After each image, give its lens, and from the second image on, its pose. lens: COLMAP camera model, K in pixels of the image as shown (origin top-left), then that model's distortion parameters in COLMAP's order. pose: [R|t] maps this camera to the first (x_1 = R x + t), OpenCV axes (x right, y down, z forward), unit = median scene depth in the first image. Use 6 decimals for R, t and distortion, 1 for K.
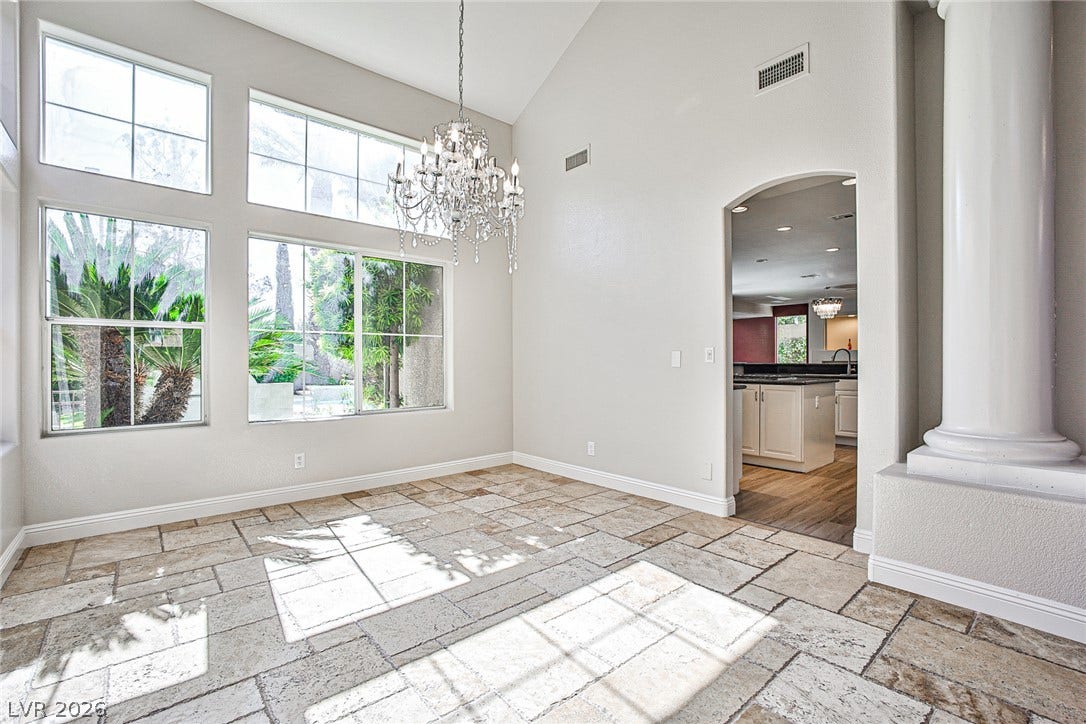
lens RADIAL K [[470.1, 0, 533.6], [0, 470.1, 363.2], [0, 0, 1]] dist [-0.012255, 0.002456]
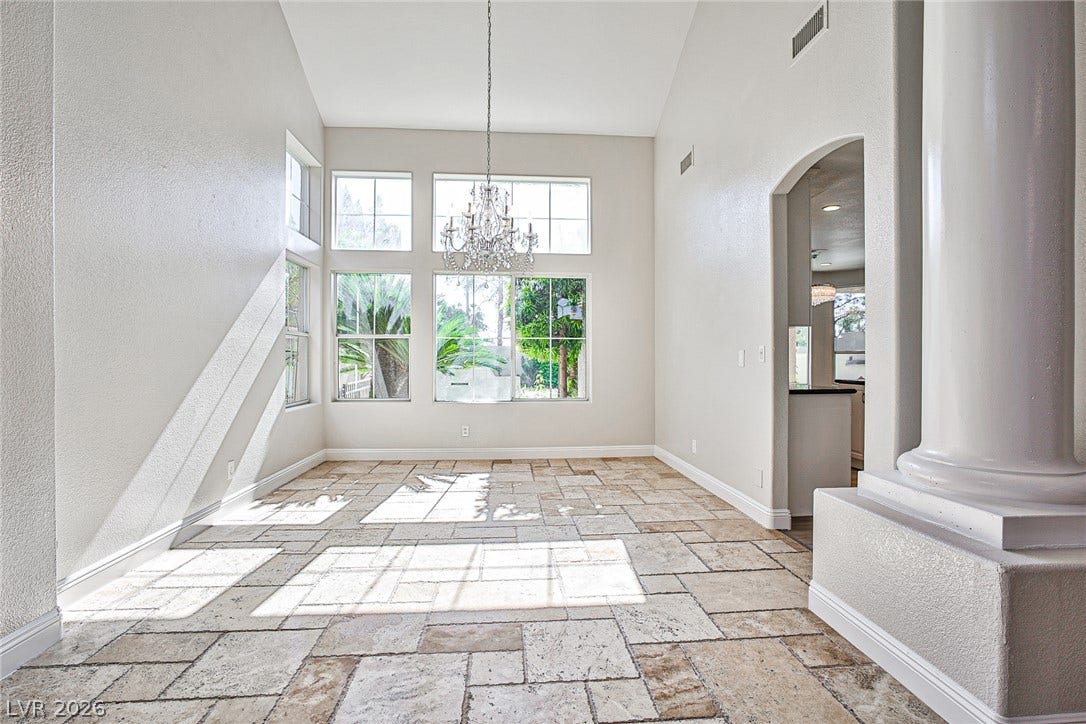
lens RADIAL K [[470.1, 0, 536.5], [0, 470.1, 362.0], [0, 0, 1]] dist [-0.012255, 0.002456]
pose [[0.813060, 0.004876, -0.582159, 0.645494], [-0.003302, 0.999987, 0.003764, -0.002783], [0.582171, -0.001138, 0.813066, -0.018299]]
